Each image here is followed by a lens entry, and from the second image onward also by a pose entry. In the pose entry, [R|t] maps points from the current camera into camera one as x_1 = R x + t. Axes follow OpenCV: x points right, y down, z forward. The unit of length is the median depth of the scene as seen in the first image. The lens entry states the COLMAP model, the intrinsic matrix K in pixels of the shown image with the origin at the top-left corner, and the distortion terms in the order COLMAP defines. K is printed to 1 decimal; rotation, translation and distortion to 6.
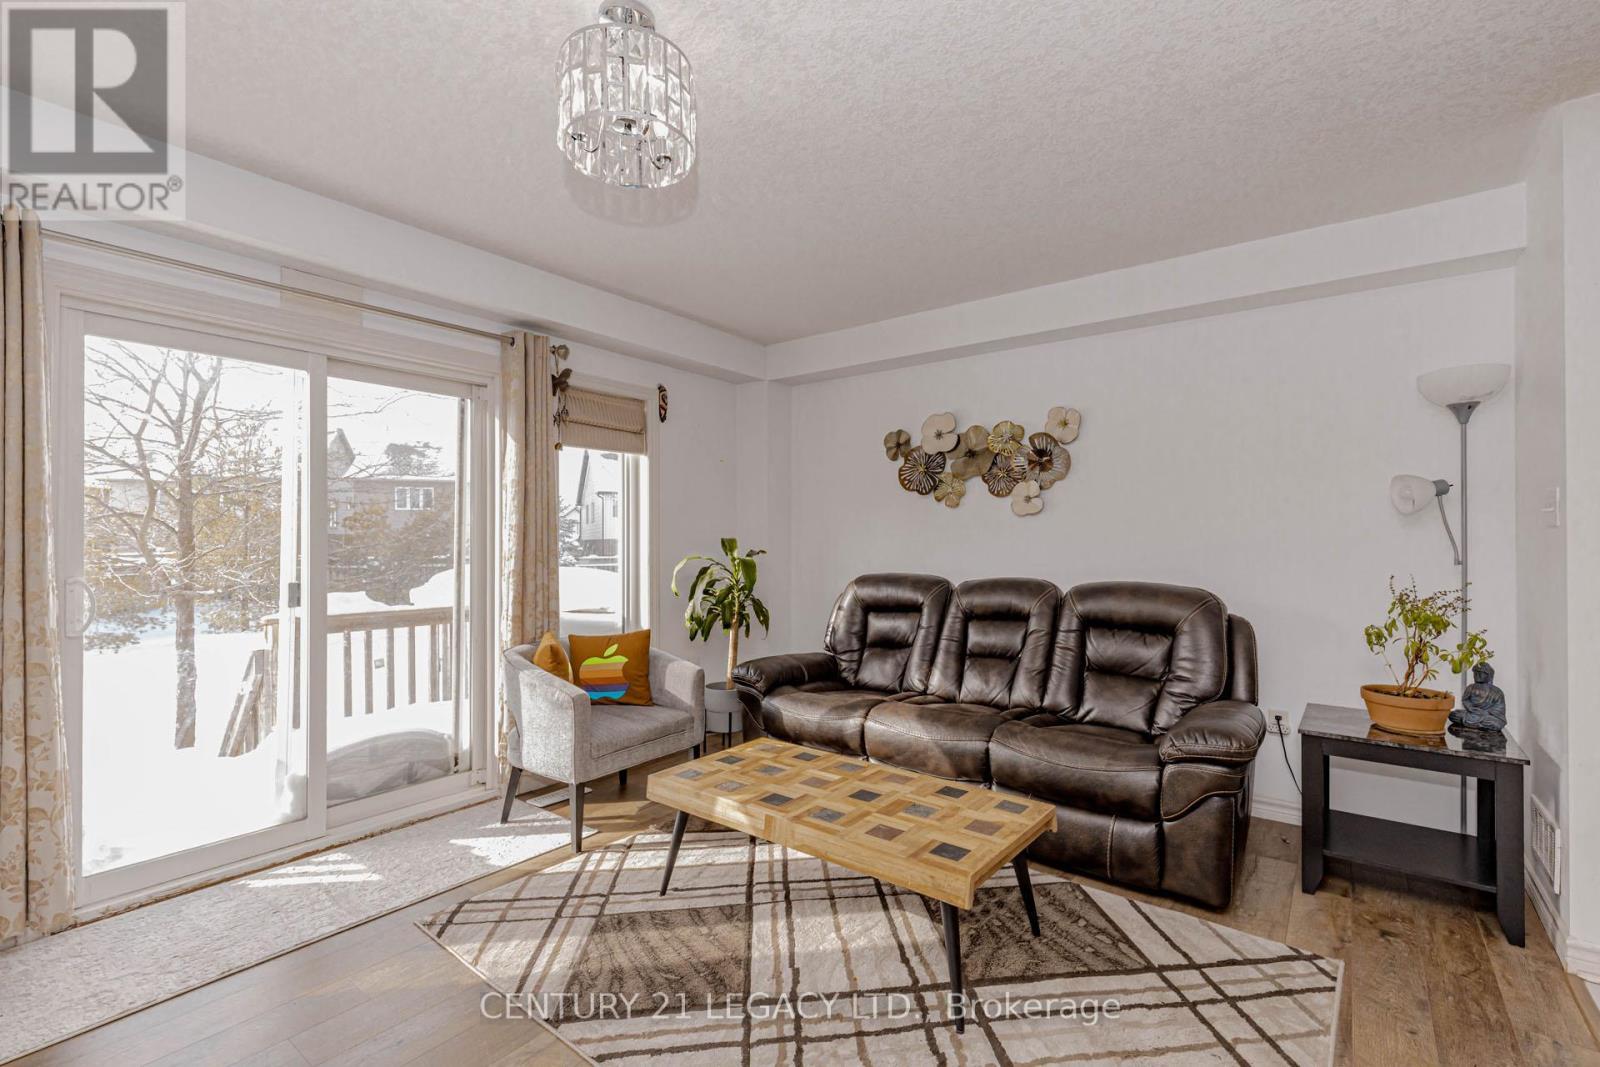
lens RADIAL K [[737.7, 0, 799.3], [0, 737.7, 525.4], [0, 0, 1]] dist [0.013783, -0.002525]
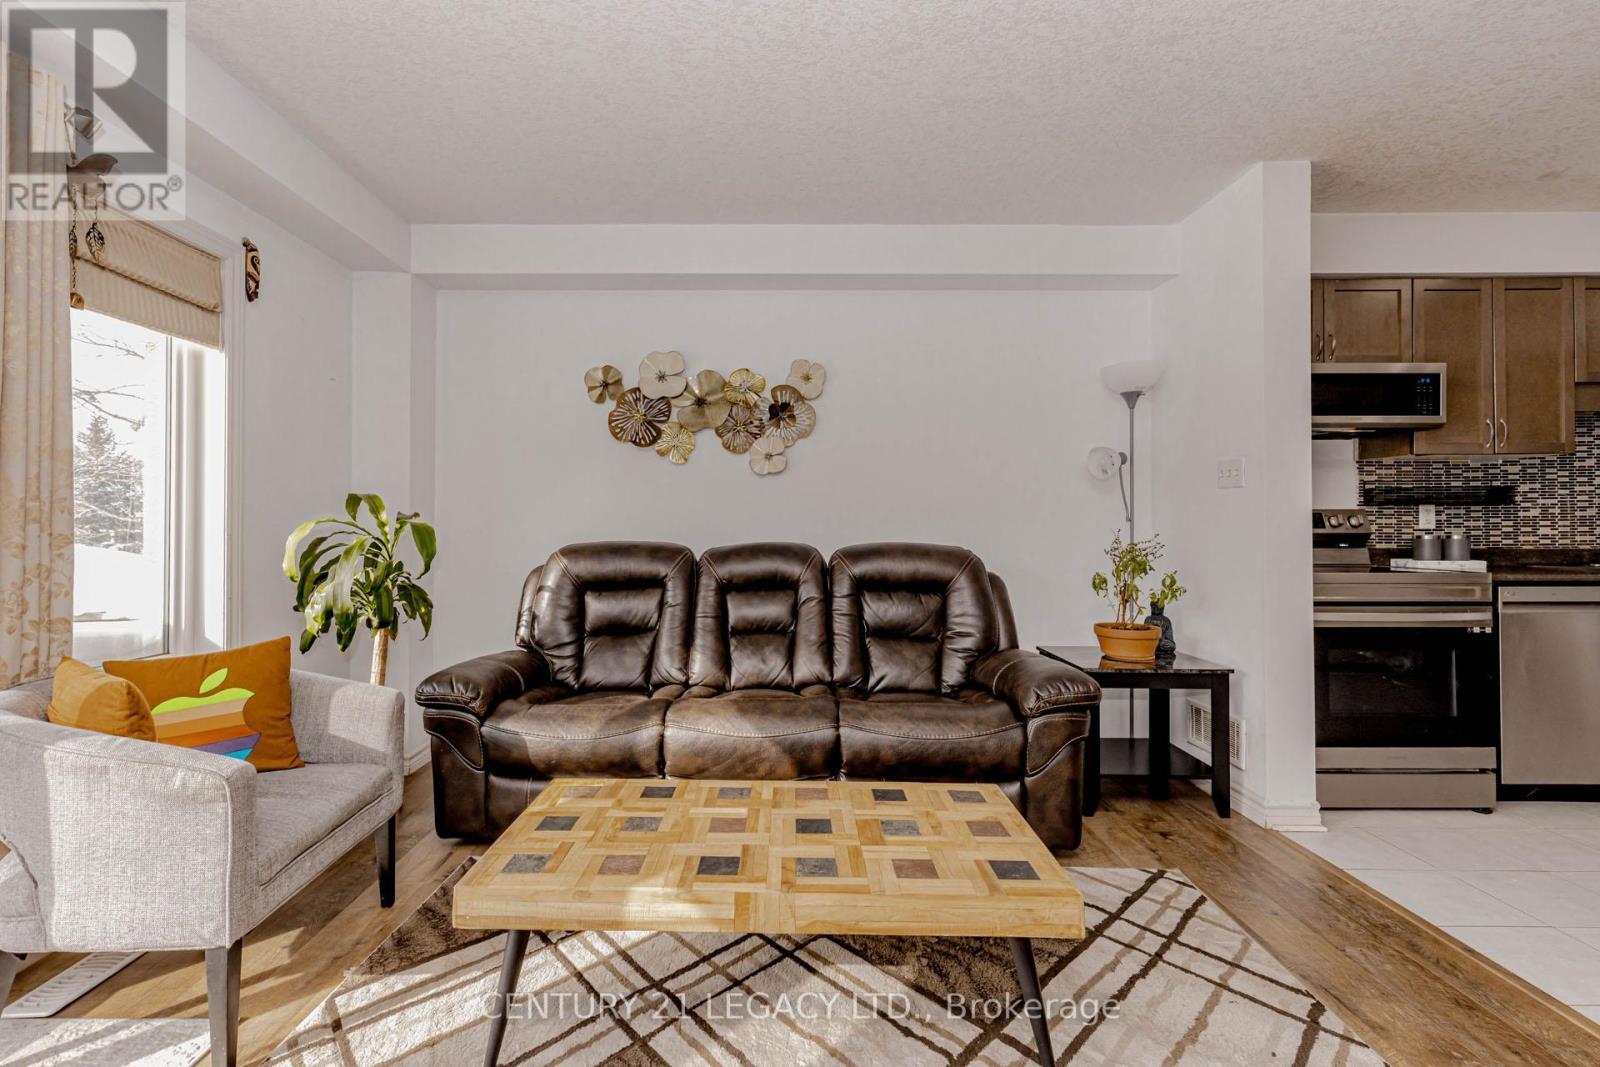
lens RADIAL K [[737.7, 0, 782.2], [0, 737.7, 514.1], [0, 0, 1]] dist [0.013783, -0.002525]
pose [[0.791780, 0.009917, 0.610725, -0.308364], [-0.013853, 0.999903, 0.001723, 0.043783], [-0.610649, -0.009825, 0.791841, 0.352723]]
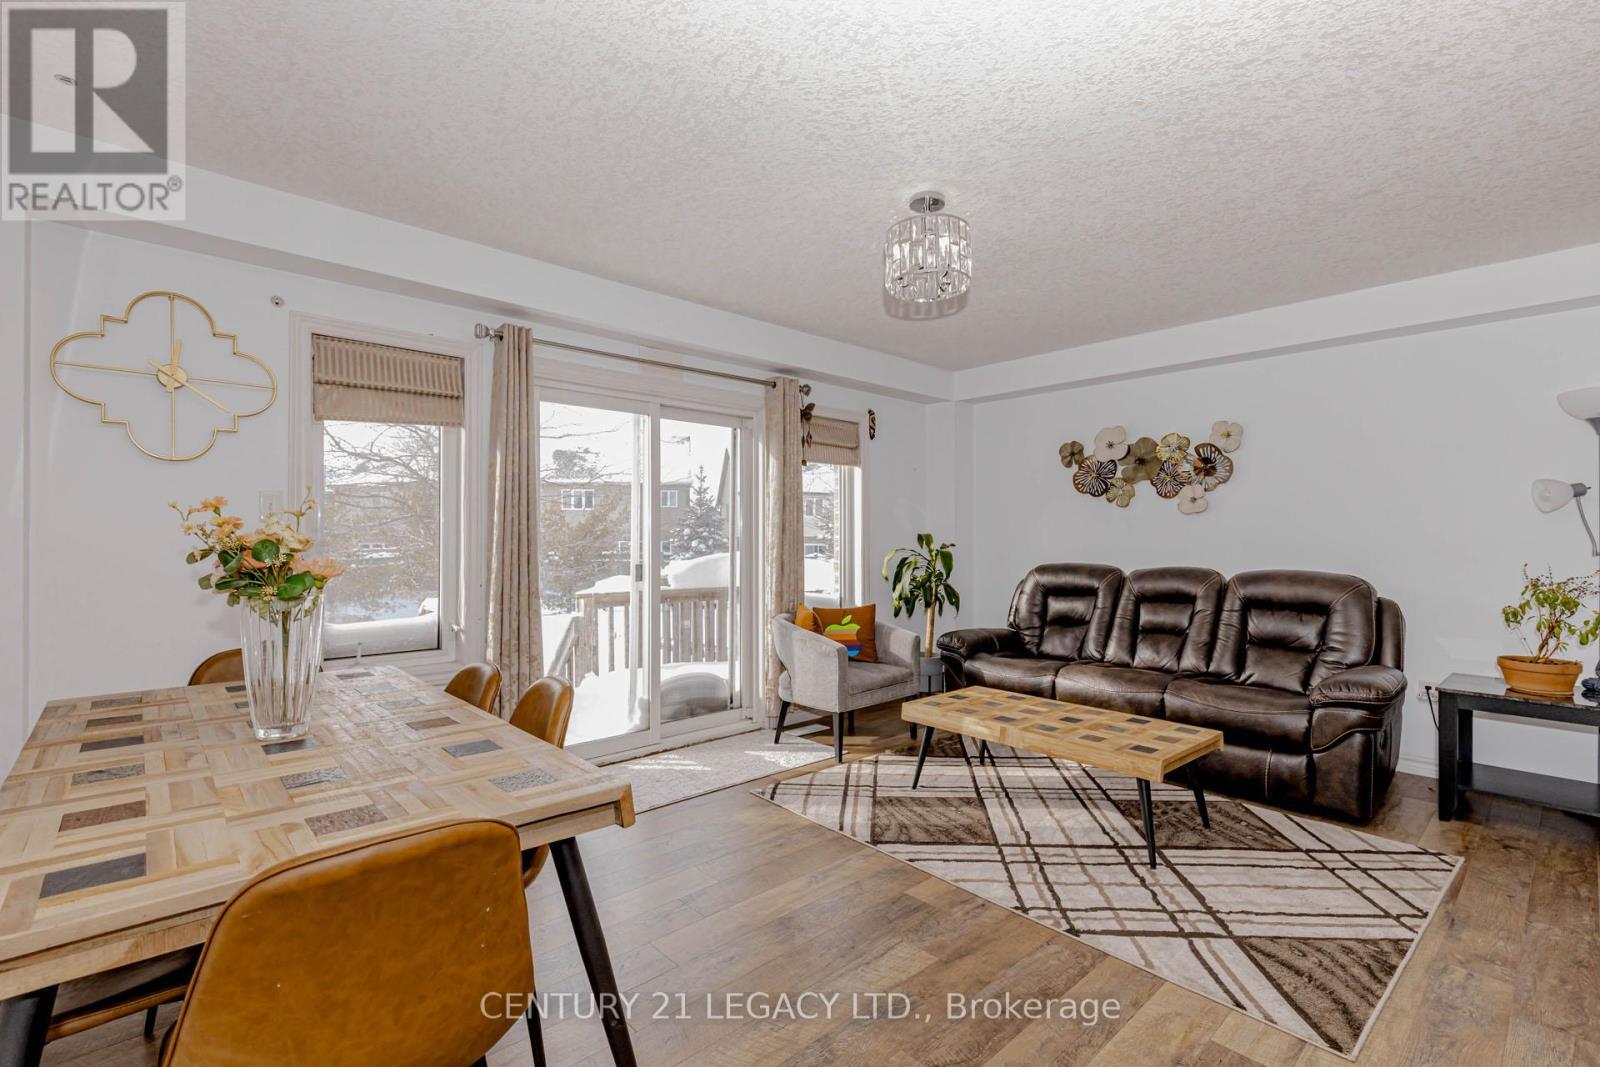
lens RADIAL K [[737.7, 0, 801.3], [0, 737.7, 528.3], [0, 0, 1]] dist [0.013783, -0.002525]
pose [[0.985383, -0.001094, -0.170350, -0.134586], [0.002255, 0.999976, 0.006623, -0.000018], [0.170339, -0.006910, 0.985361, -0.344145]]
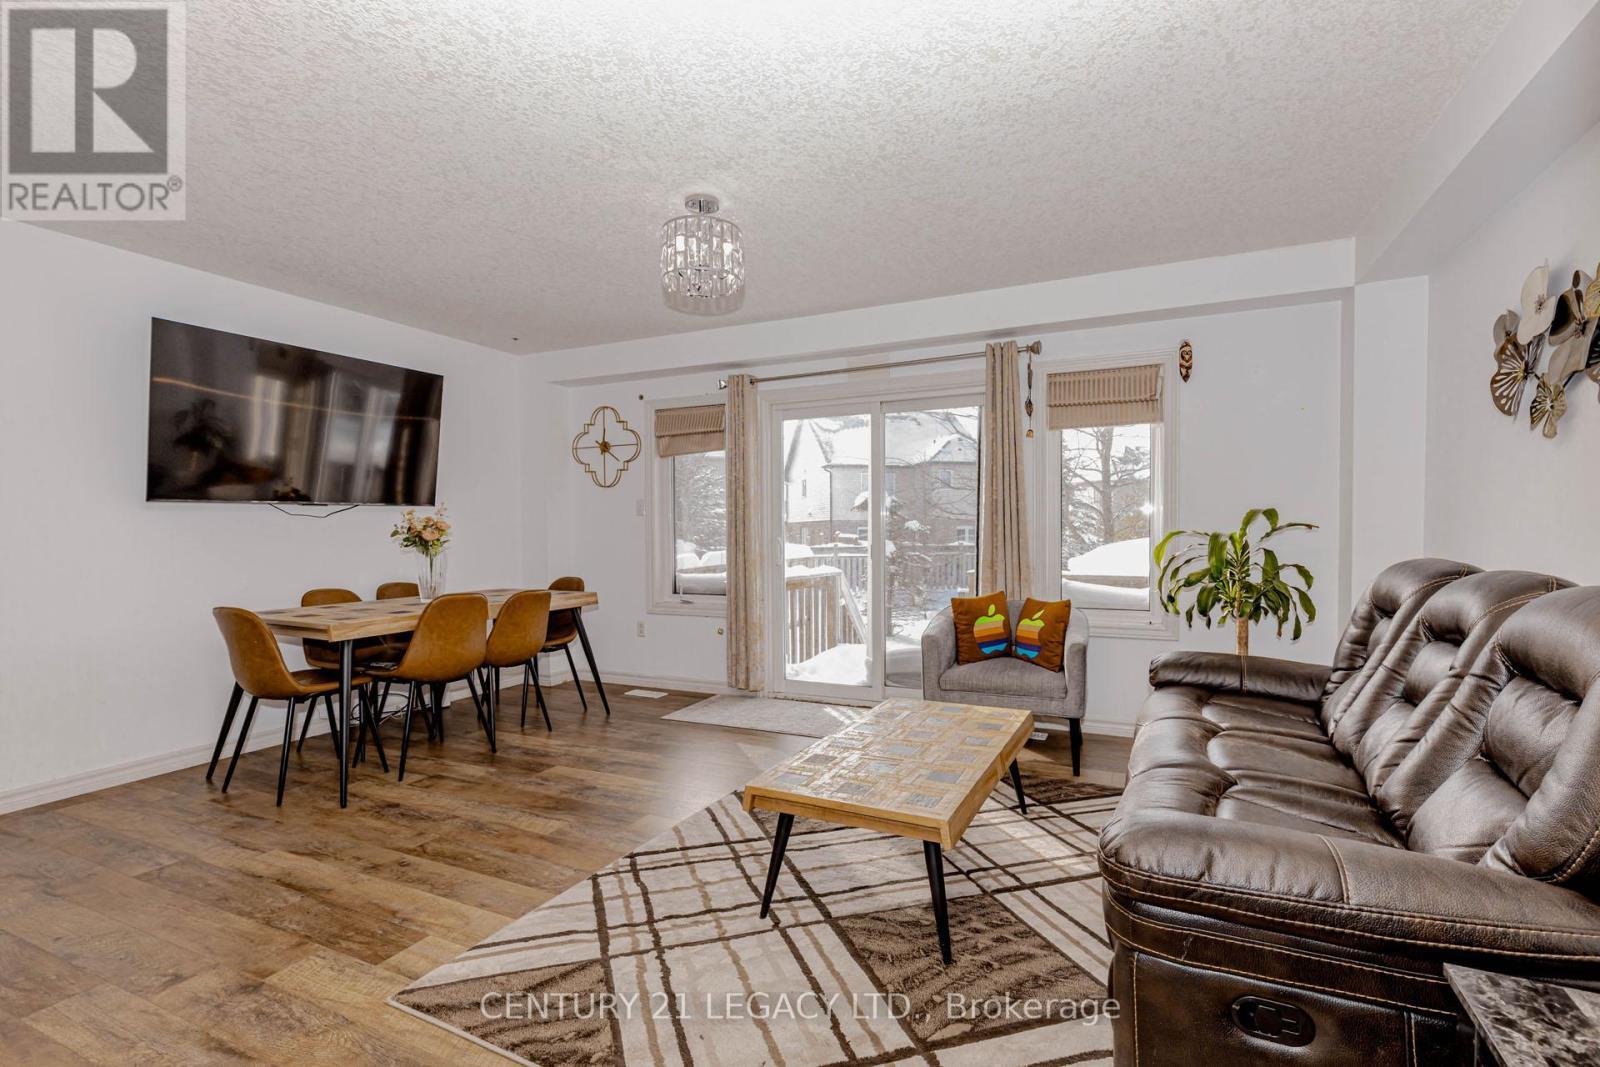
lens RADIAL K [[717.8, 0, 807.3], [0, 717.8, 533.4], [0, 0, 1]] dist [0.005815, 0.000560]
pose [[0.213458, 0.003652, -0.976945, 0.842013], [0.025105, 0.999642, 0.009222, 0.036588], [0.976630, -0.026495, 0.213290, 0.523484]]
